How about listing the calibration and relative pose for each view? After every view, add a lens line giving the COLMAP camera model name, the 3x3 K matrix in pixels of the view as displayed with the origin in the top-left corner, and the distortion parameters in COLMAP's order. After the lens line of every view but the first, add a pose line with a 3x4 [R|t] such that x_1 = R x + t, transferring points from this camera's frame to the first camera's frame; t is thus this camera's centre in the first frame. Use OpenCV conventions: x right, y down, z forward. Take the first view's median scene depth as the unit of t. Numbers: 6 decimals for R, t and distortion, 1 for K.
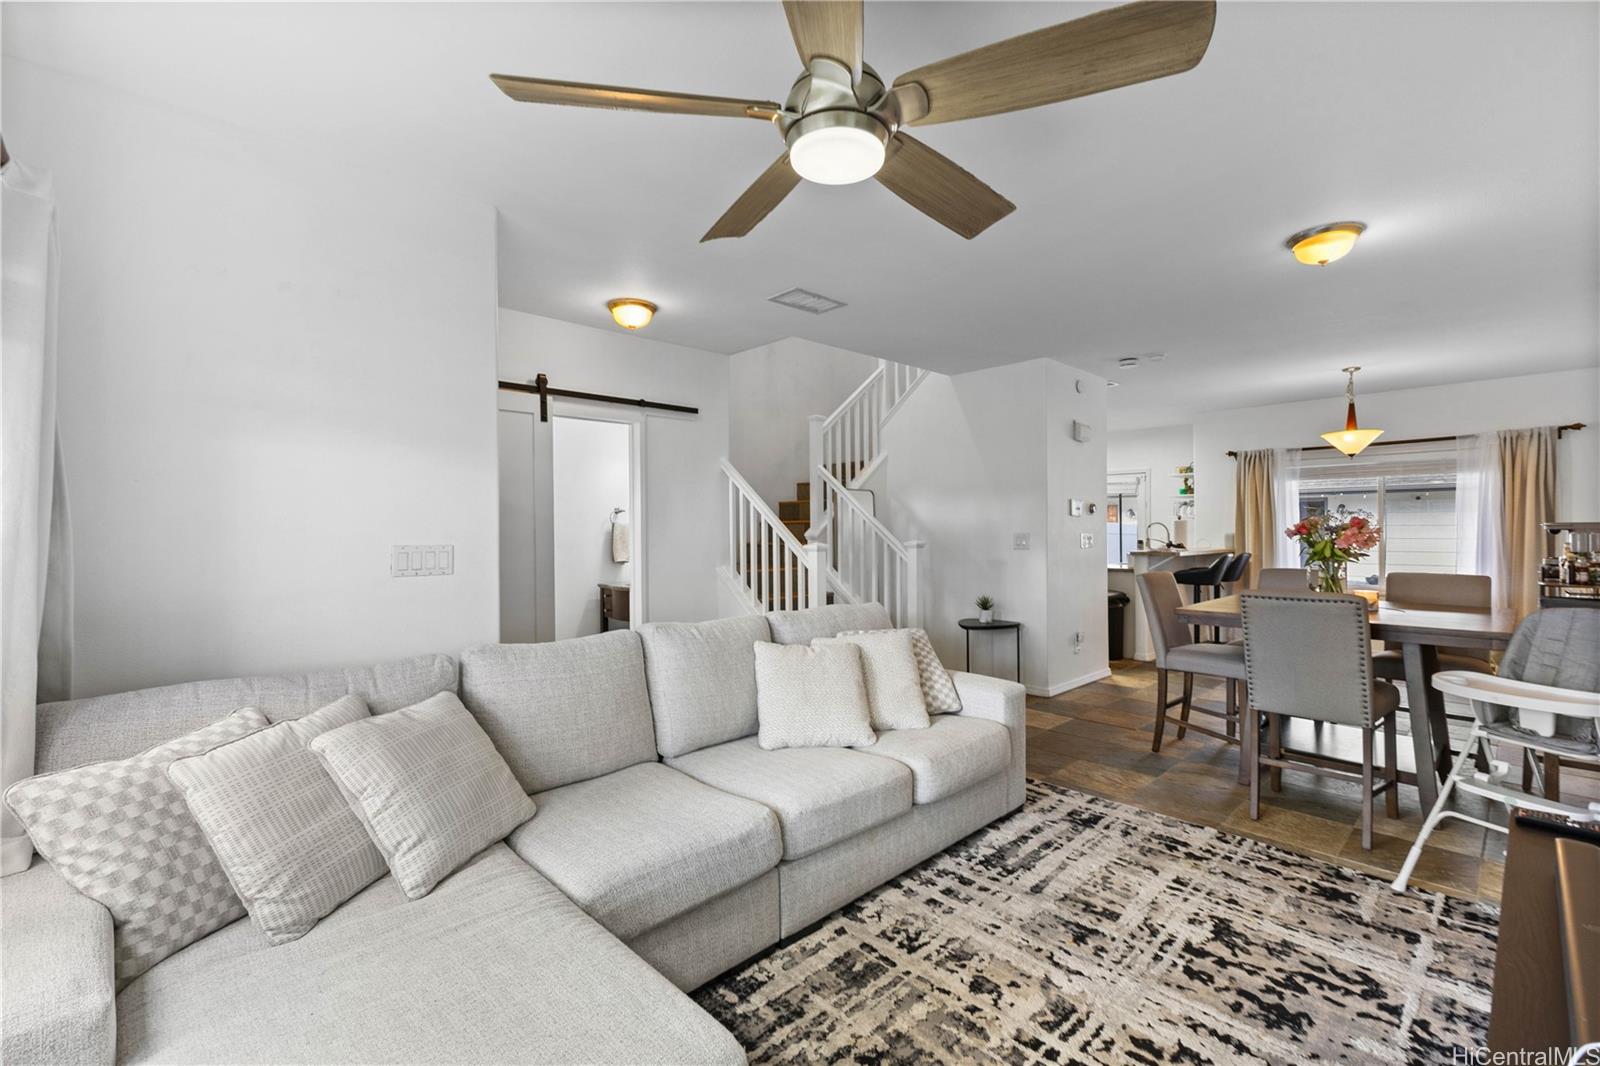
lens RADIAL K [[694.7, 0, 791.1], [0, 694.7, 530.3], [0, 0, 1]] dist [0.004612, 0.000949]
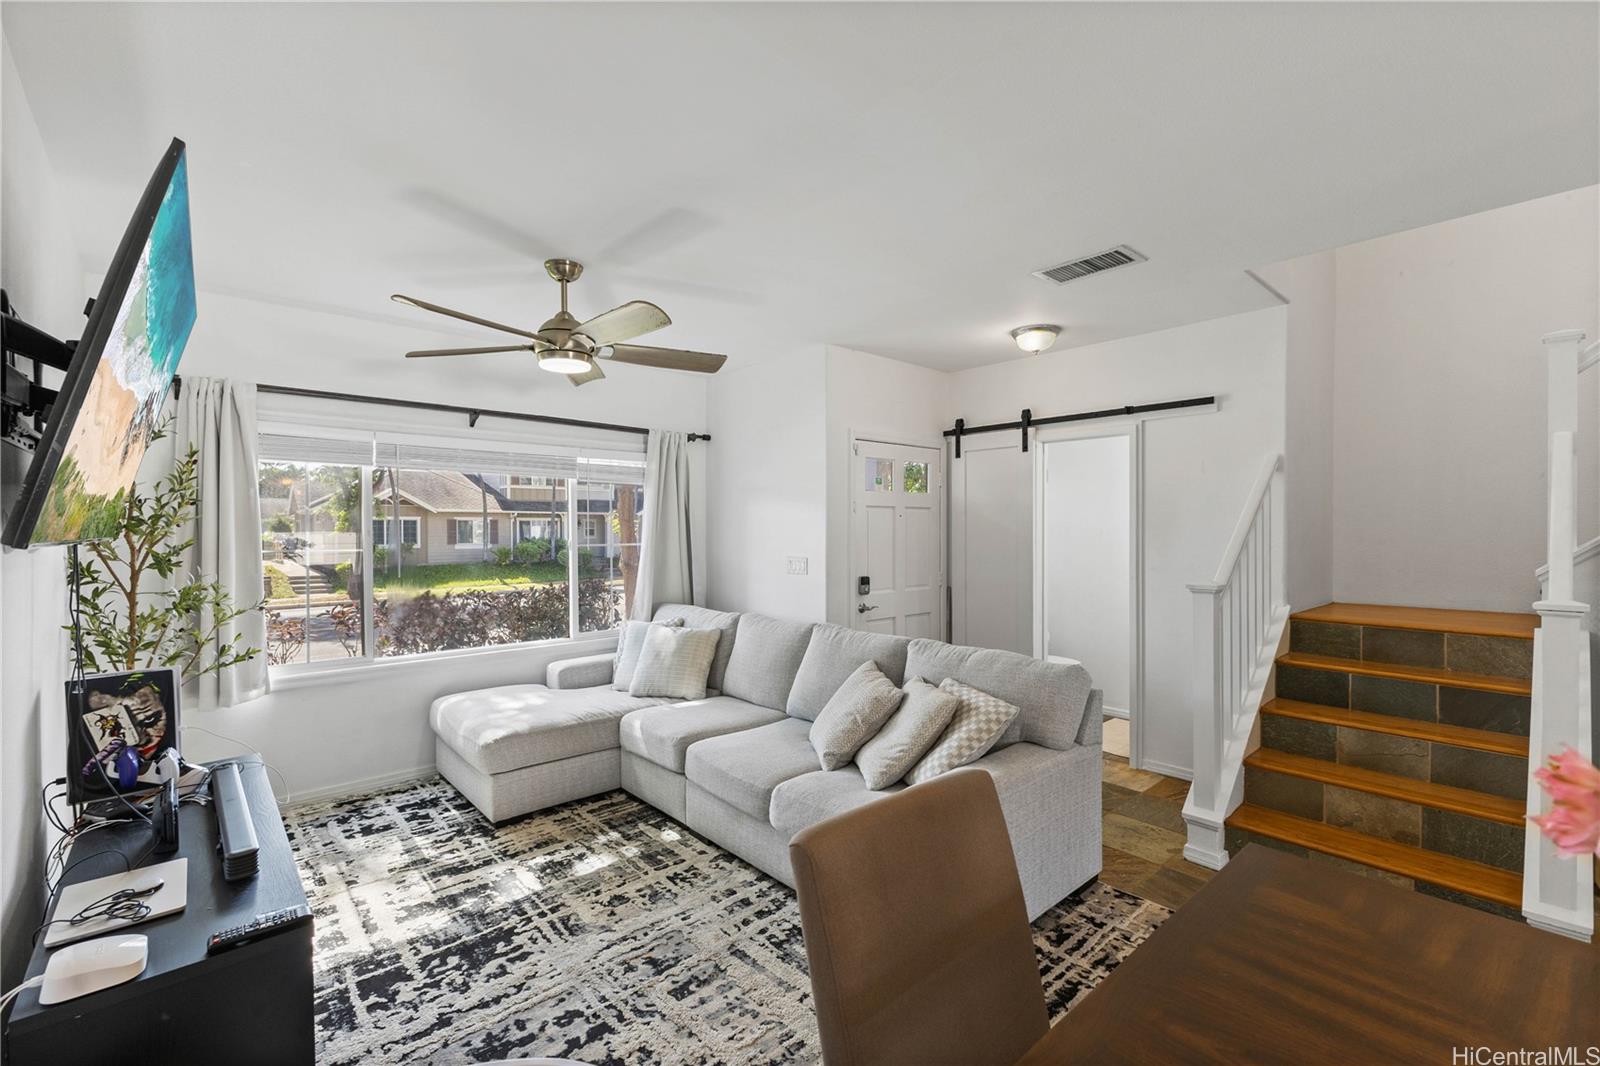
lens RADIAL K [[694.7, 0, 801.4], [0, 694.7, 535.5], [0, 0, 1]] dist [0.004612, 0.000949]
pose [[-0.031105, 0.016457, -0.999381, 1.449586], [-0.005261, 0.999848, 0.016628, -0.069943], [0.999502, 0.005775, -0.031014, 1.262446]]
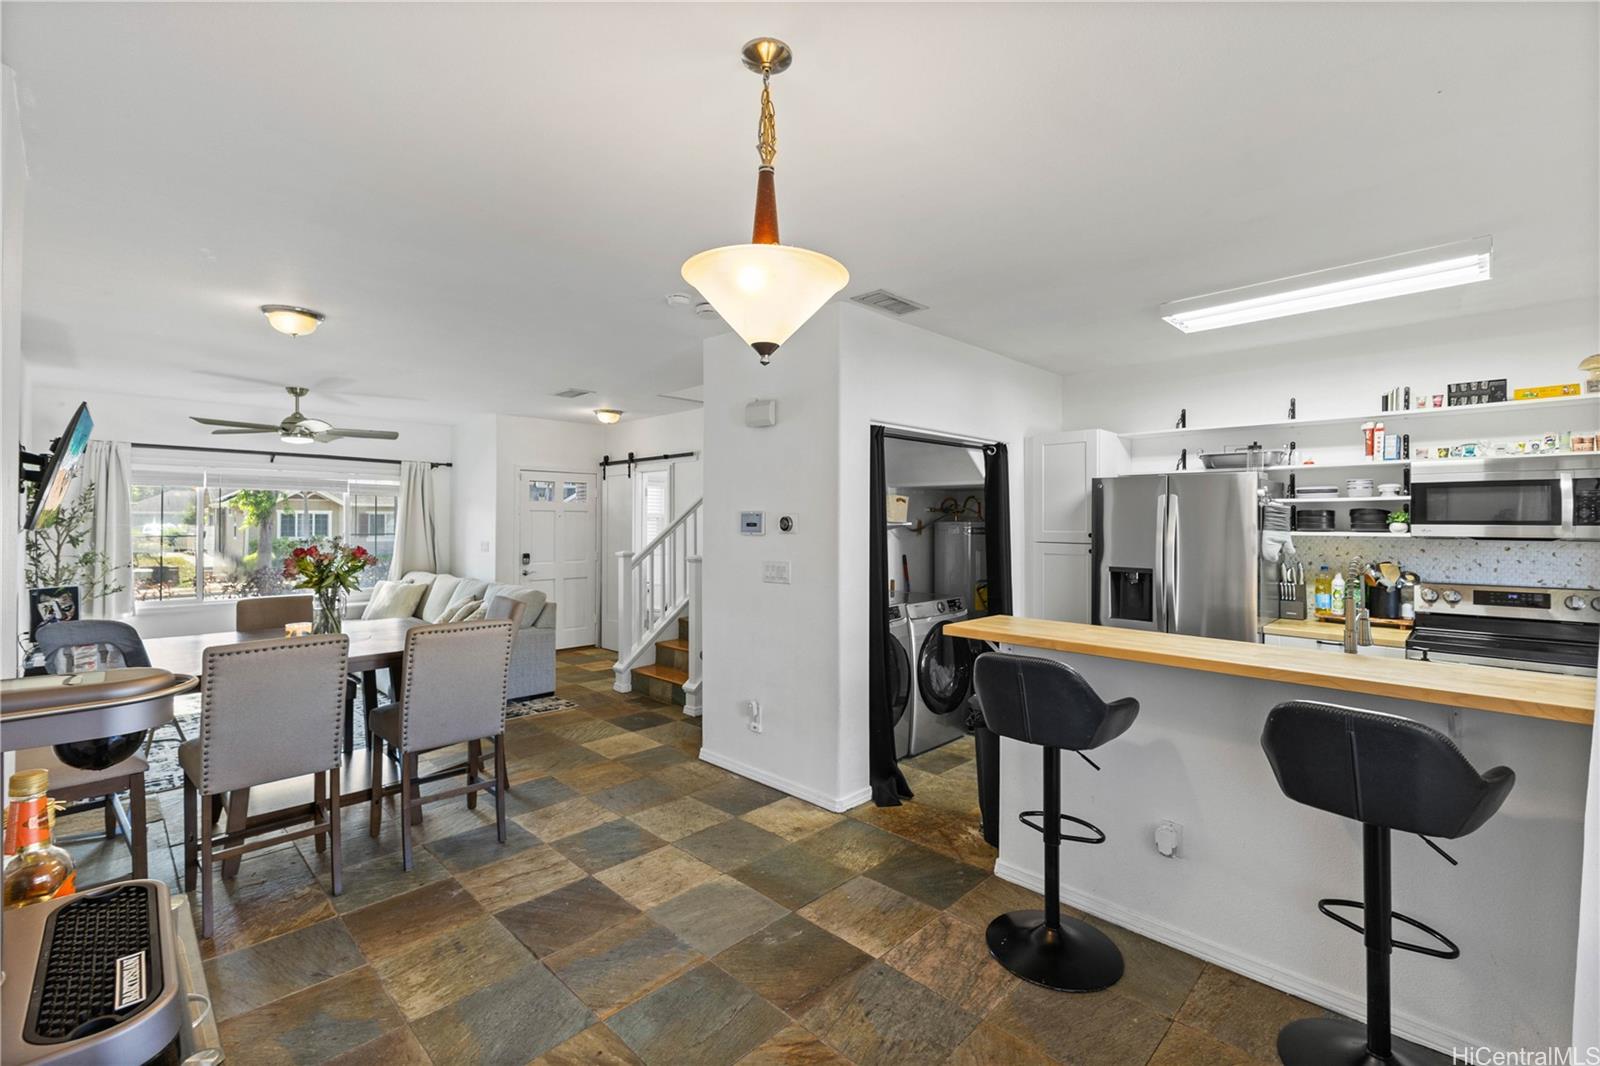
lens RADIAL K [[694.7, 0, 790.6], [0, 694.7, 517.2], [0, 0, 1]] dist [0.004612, 0.000949]
pose [[0.028202, -0.001854, -0.999601, 2.813419], [-0.009209, 0.999955, -0.002114, -0.096194], [0.999560, 0.009265, 0.028183, 2.575397]]
